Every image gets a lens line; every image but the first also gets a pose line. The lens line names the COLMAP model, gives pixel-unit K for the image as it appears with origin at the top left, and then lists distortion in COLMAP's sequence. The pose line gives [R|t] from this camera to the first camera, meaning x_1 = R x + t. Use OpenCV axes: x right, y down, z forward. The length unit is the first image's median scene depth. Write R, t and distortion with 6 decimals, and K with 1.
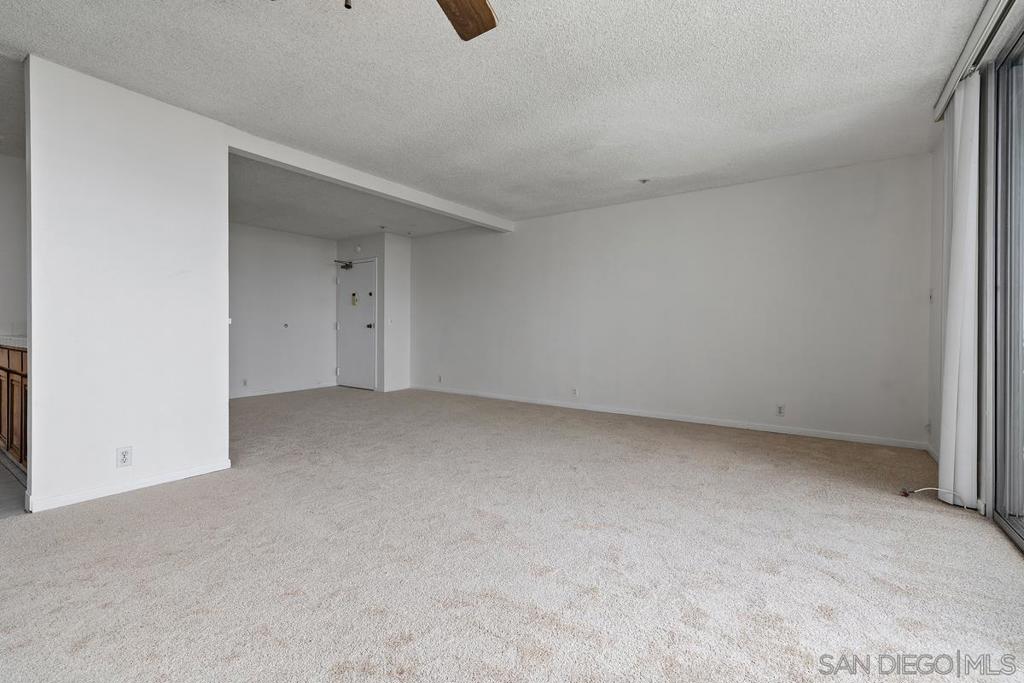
lens RADIAL K [[448.2, 0, 518.3], [0, 448.2, 335.1], [0, 0, 1]] dist [0.015687, -0.000513]
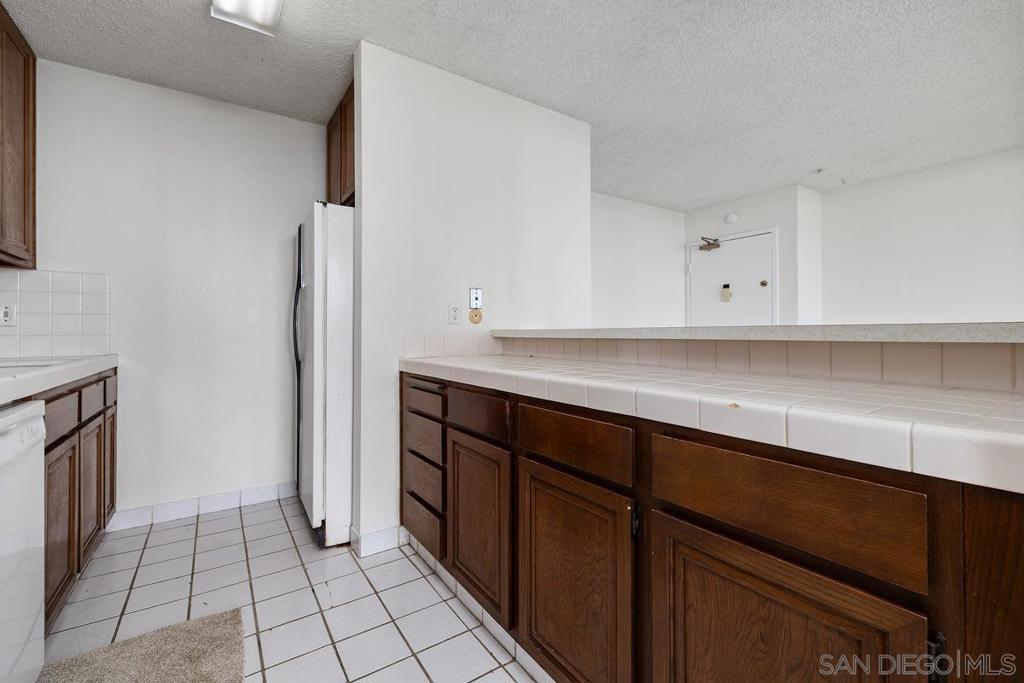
lens RADIAL K [[448.2, 0, 507.3], [0, 448.2, 333.1], [0, 0, 1]] dist [0.015687, -0.000513]
pose [[0.924911, -0.004804, -0.380152, -0.412828], [0.002033, 0.999968, -0.007691, -0.015280], [0.380177, 0.006340, 0.924892, 0.252079]]
